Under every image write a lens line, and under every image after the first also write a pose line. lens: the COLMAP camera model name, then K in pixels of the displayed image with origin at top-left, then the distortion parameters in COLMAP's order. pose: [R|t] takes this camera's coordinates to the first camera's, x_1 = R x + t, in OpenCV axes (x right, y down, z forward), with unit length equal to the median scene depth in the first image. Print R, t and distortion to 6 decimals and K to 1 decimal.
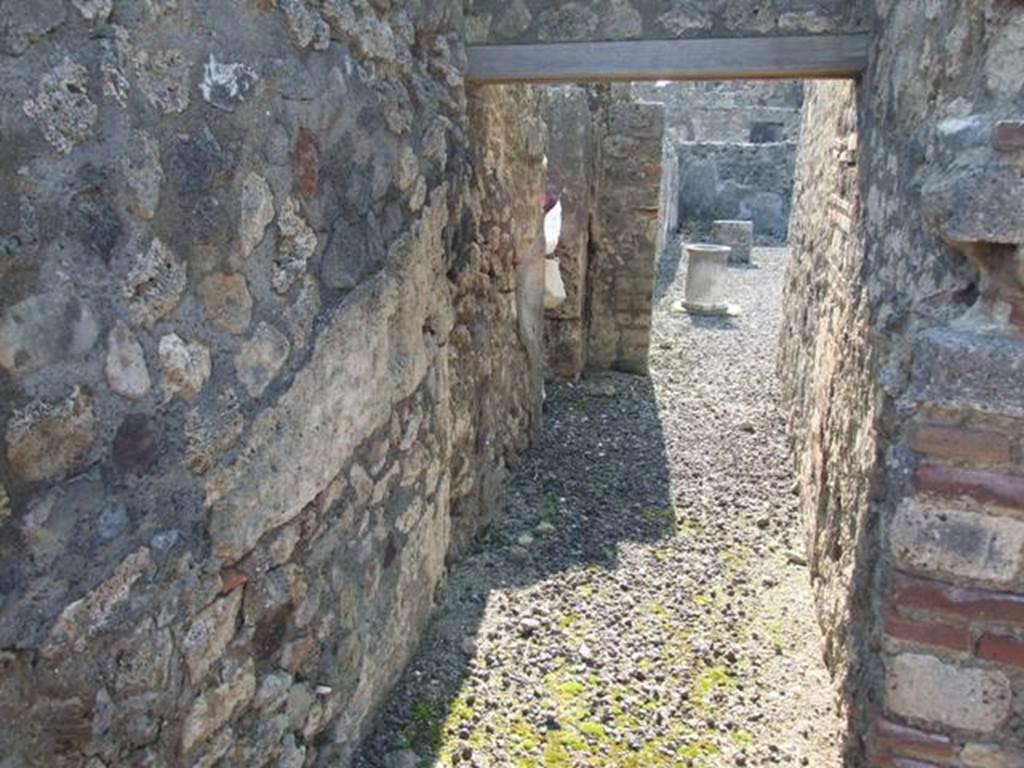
lens RADIAL K [[846.4, 0, 512.0], [0, 846.4, 384.6], [0, 0, 1]] dist [-0.061690, 0.069359]
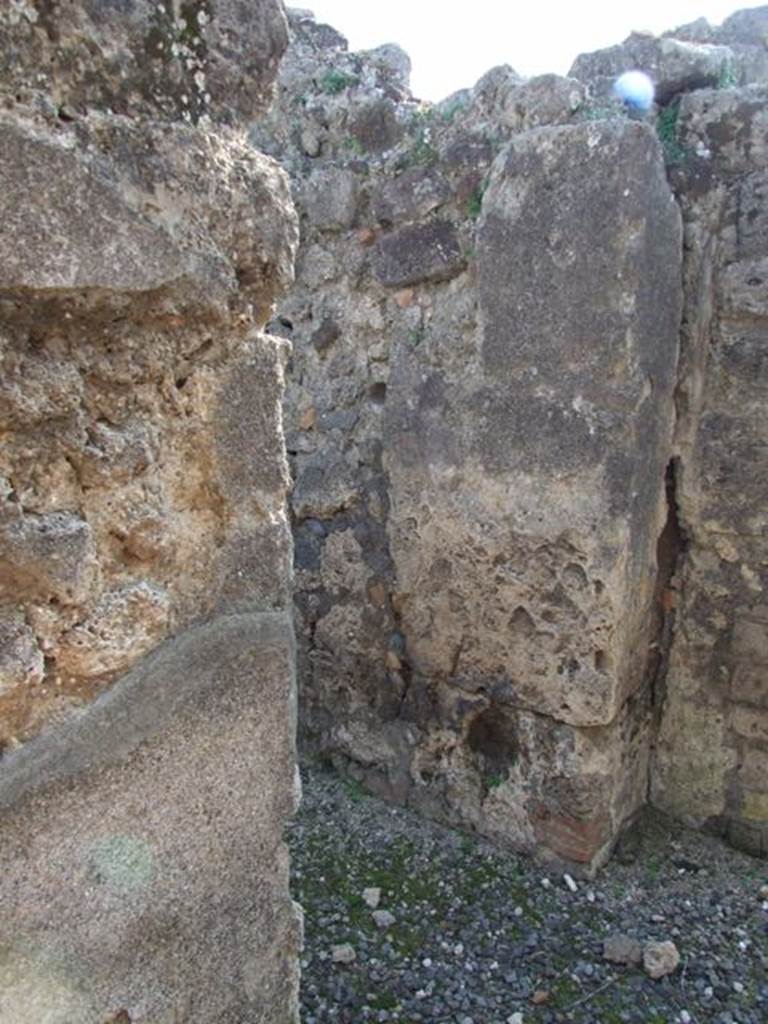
lens RADIAL K [[846.4, 0, 381.6], [0, 846.4, 511.0], [0, 0, 1]] dist [-0.061690, 0.069359]
pose [[0.908375, 0.097238, -0.406693, 0.132071], [-0.113056, 0.993476, -0.014983, -0.158580], [0.402582, 0.059589, 0.913442, 0.594144]]
